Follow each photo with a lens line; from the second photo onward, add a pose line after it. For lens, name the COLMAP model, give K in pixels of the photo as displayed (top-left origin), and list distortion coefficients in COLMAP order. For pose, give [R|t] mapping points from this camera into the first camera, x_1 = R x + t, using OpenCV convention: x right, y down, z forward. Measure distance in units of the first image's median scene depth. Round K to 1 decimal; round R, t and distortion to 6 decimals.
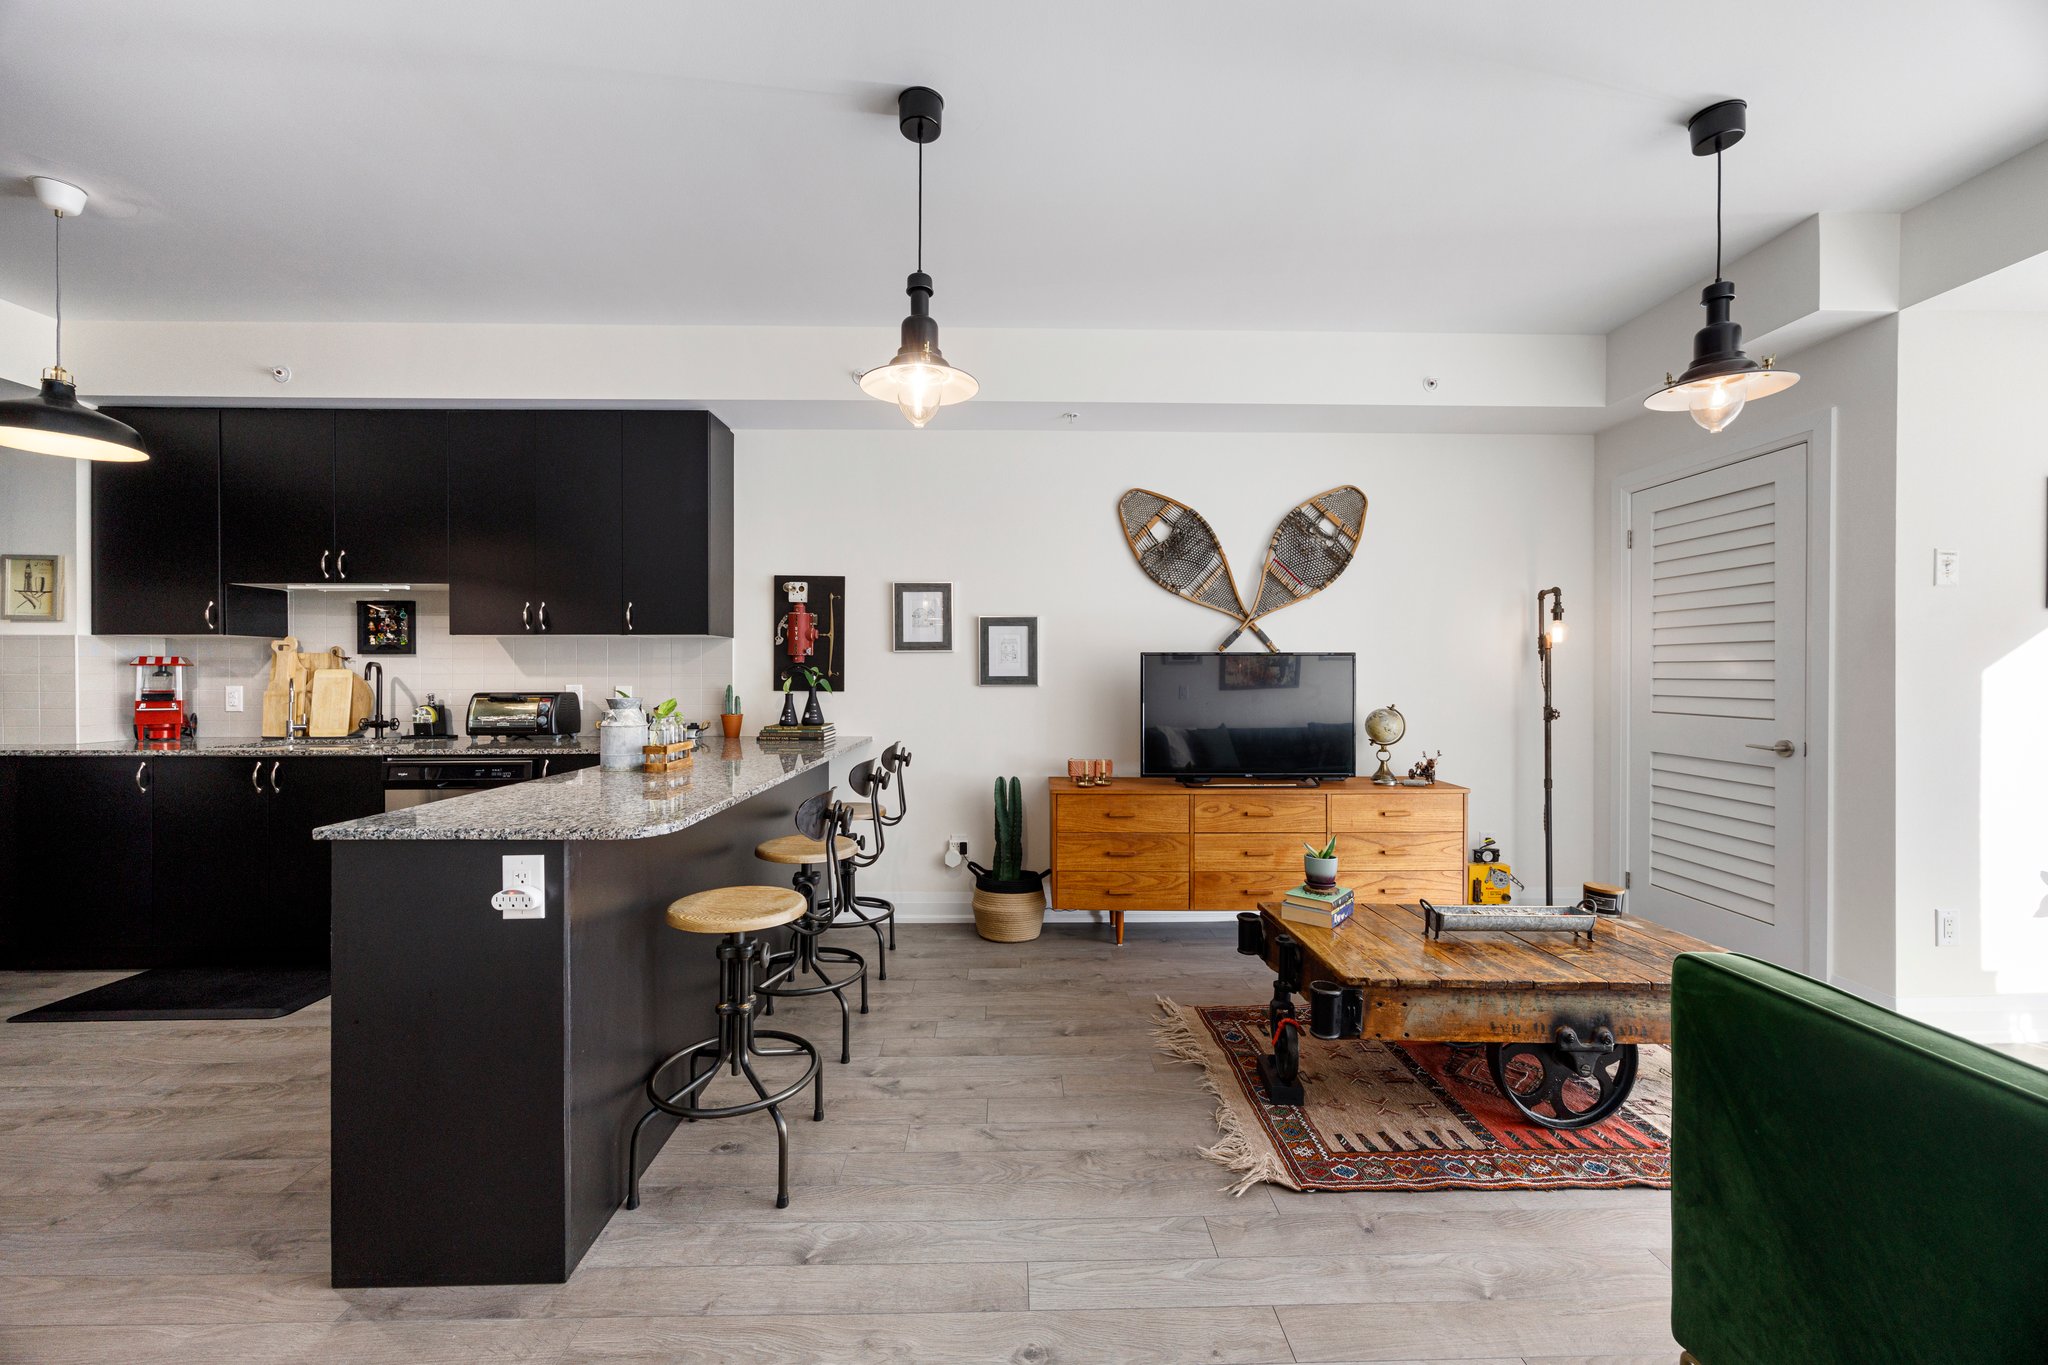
lens RADIAL K [[785.4, 0, 1018.0], [0, 785.4, 678.2], [0, 0, 1]] dist [-0.005945, 0.002364]
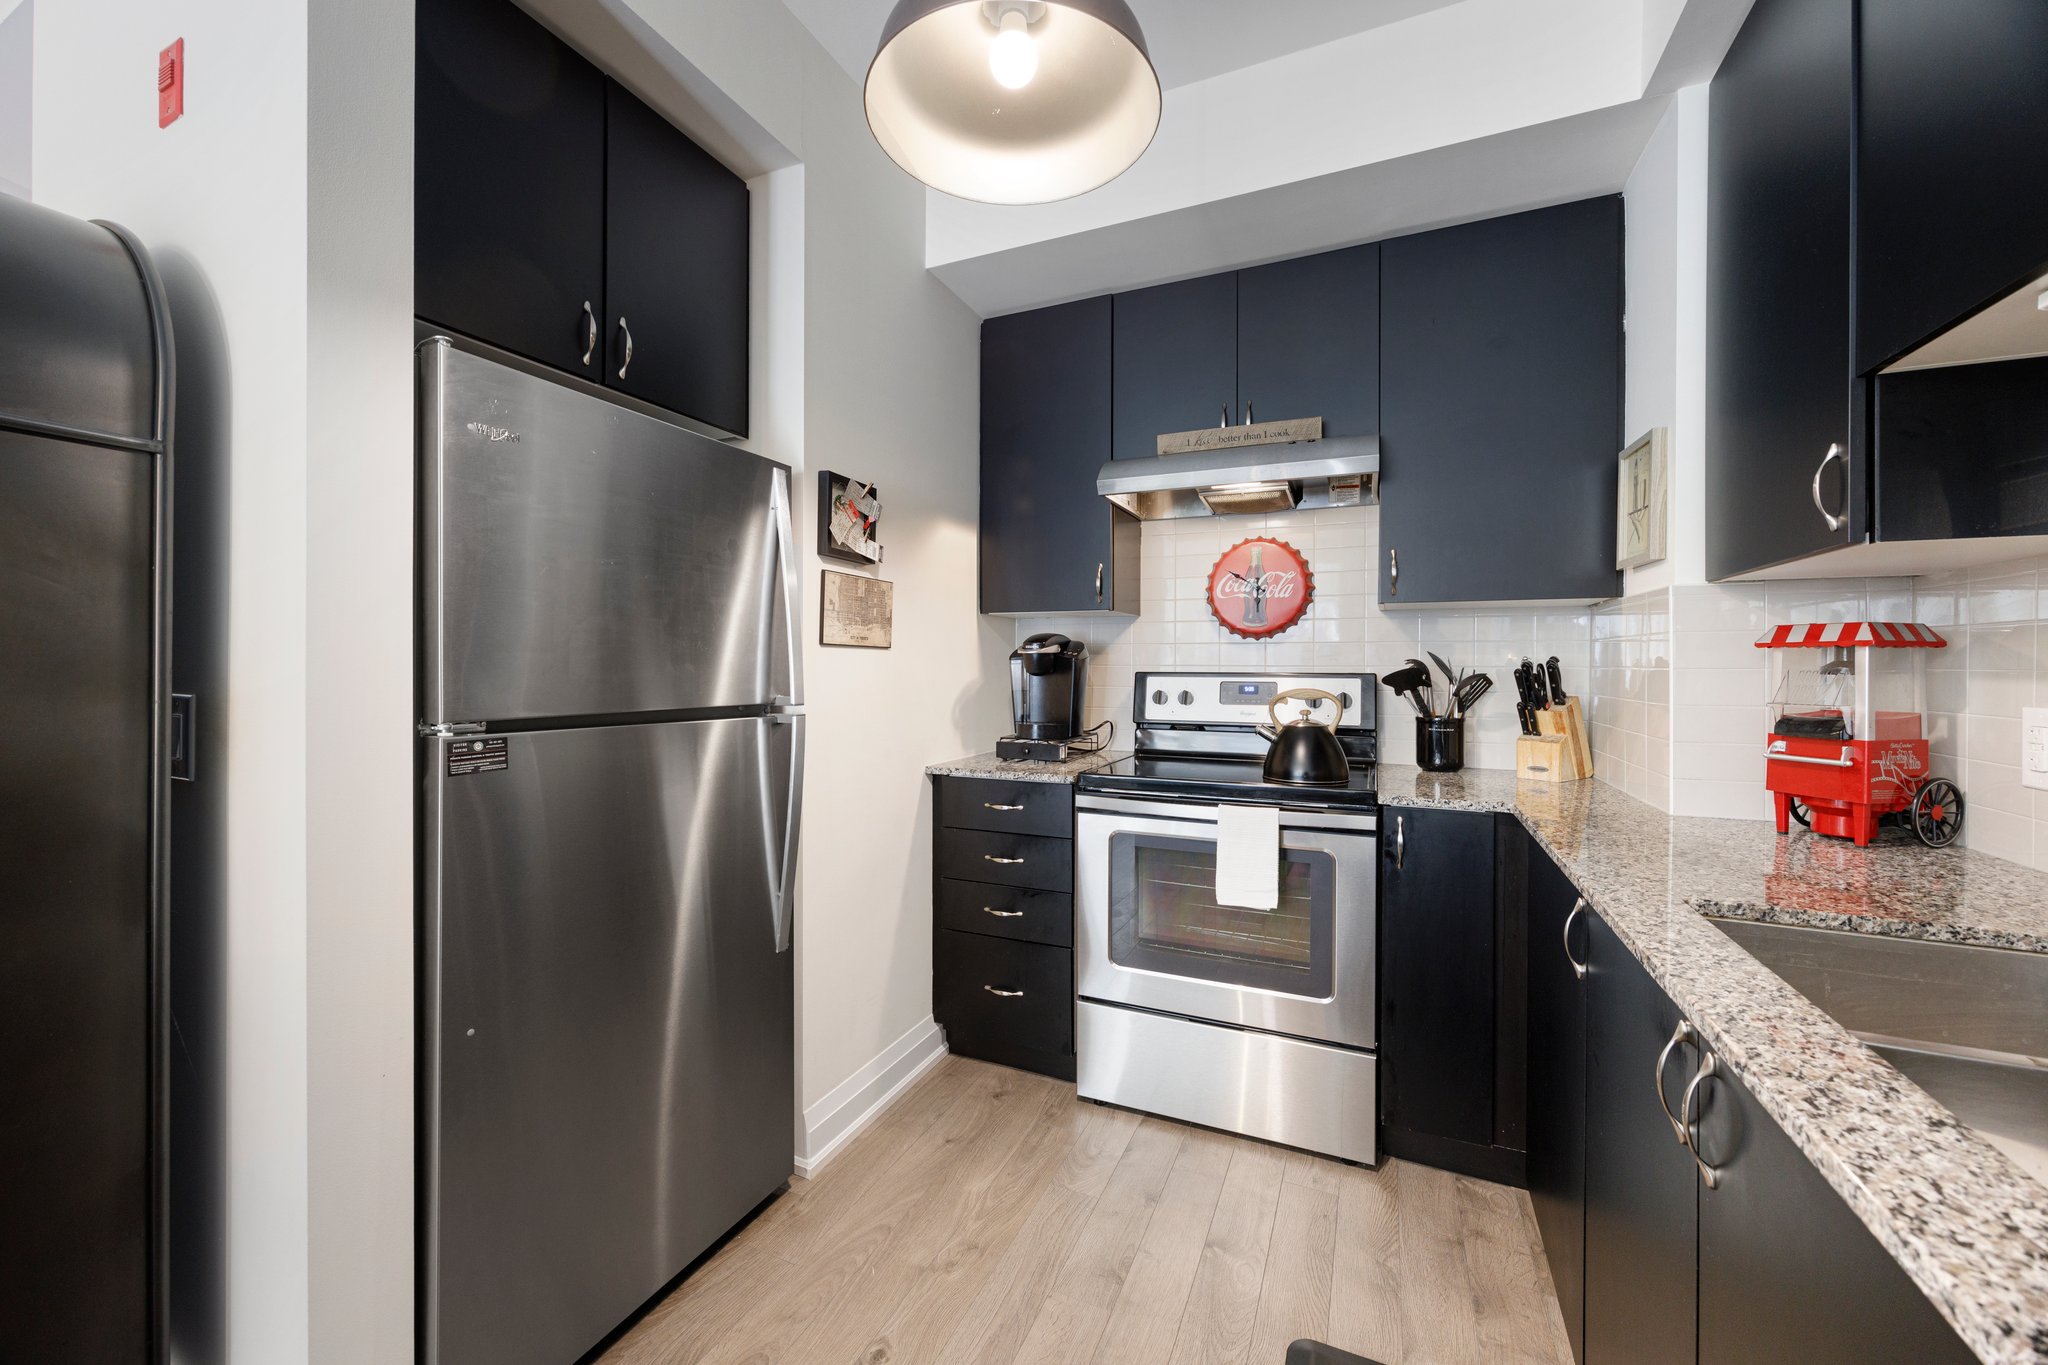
lens RADIAL K [[785.4, 0, 1018.5], [0, 785.4, 667.0], [0, 0, 1]] dist [-0.005945, 0.002364]
pose [[-0.427467, 0.002643, -0.904027, -0.573046], [-0.008317, 0.999942, 0.006856, -0.005568], [0.903993, 0.010449, -0.427420, 0.805191]]
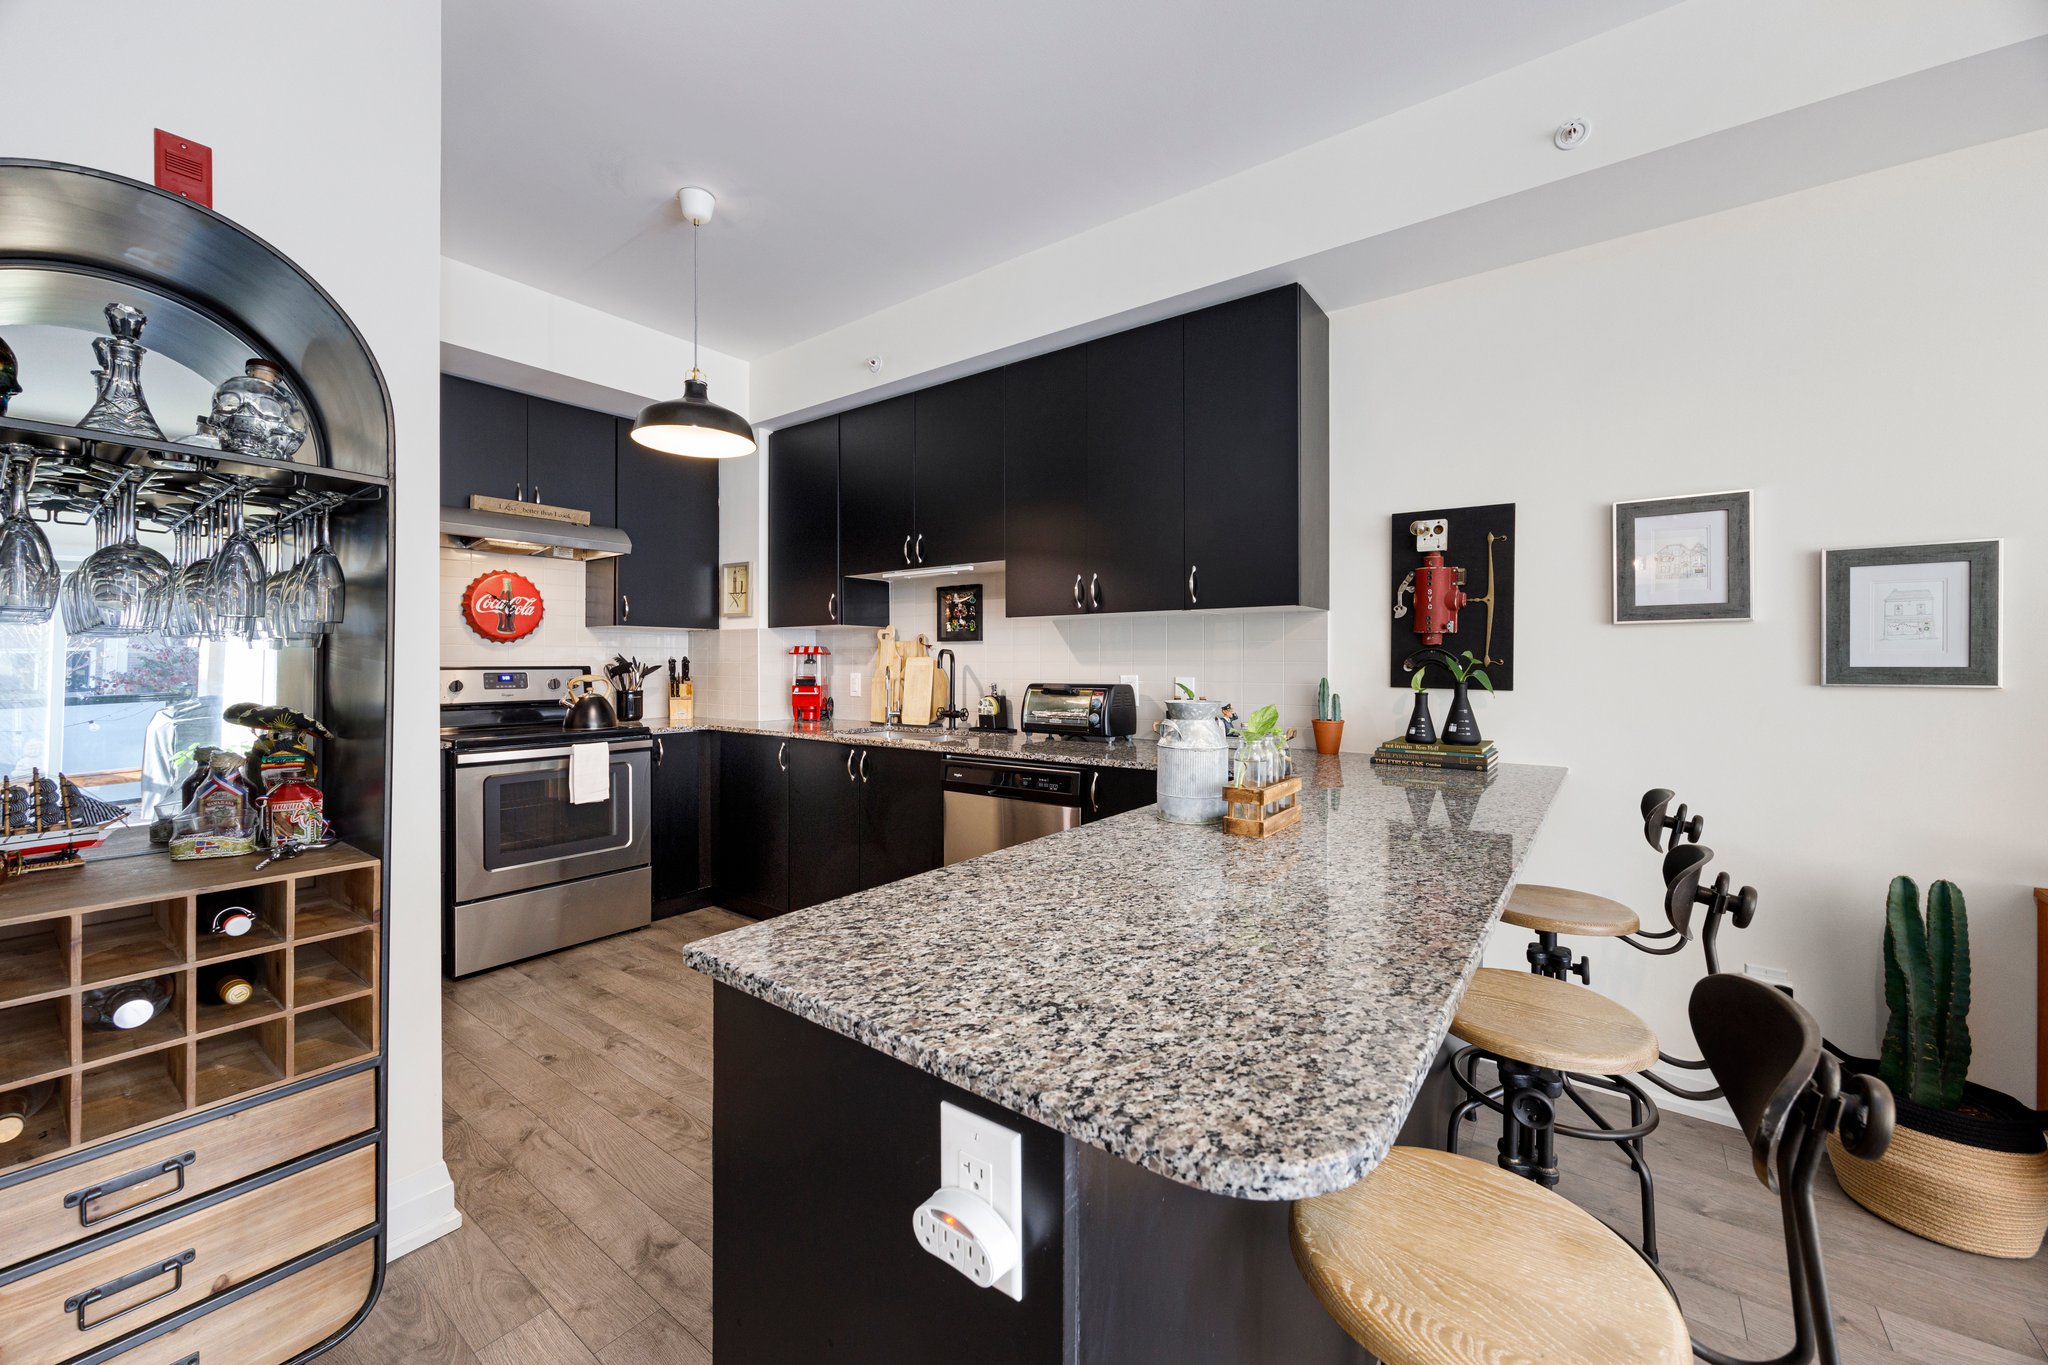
lens RADIAL K [[785.4, 0, 1028.1], [0, 785.4, 665.8], [0, 0, 1]] dist [-0.005945, 0.002364]
pose [[0.793522, 0.003291, -0.608533, -0.157602], [-0.003822, 0.999993, 0.000424, -0.001386], [0.608530, 0.001990, 0.793529, 0.297536]]
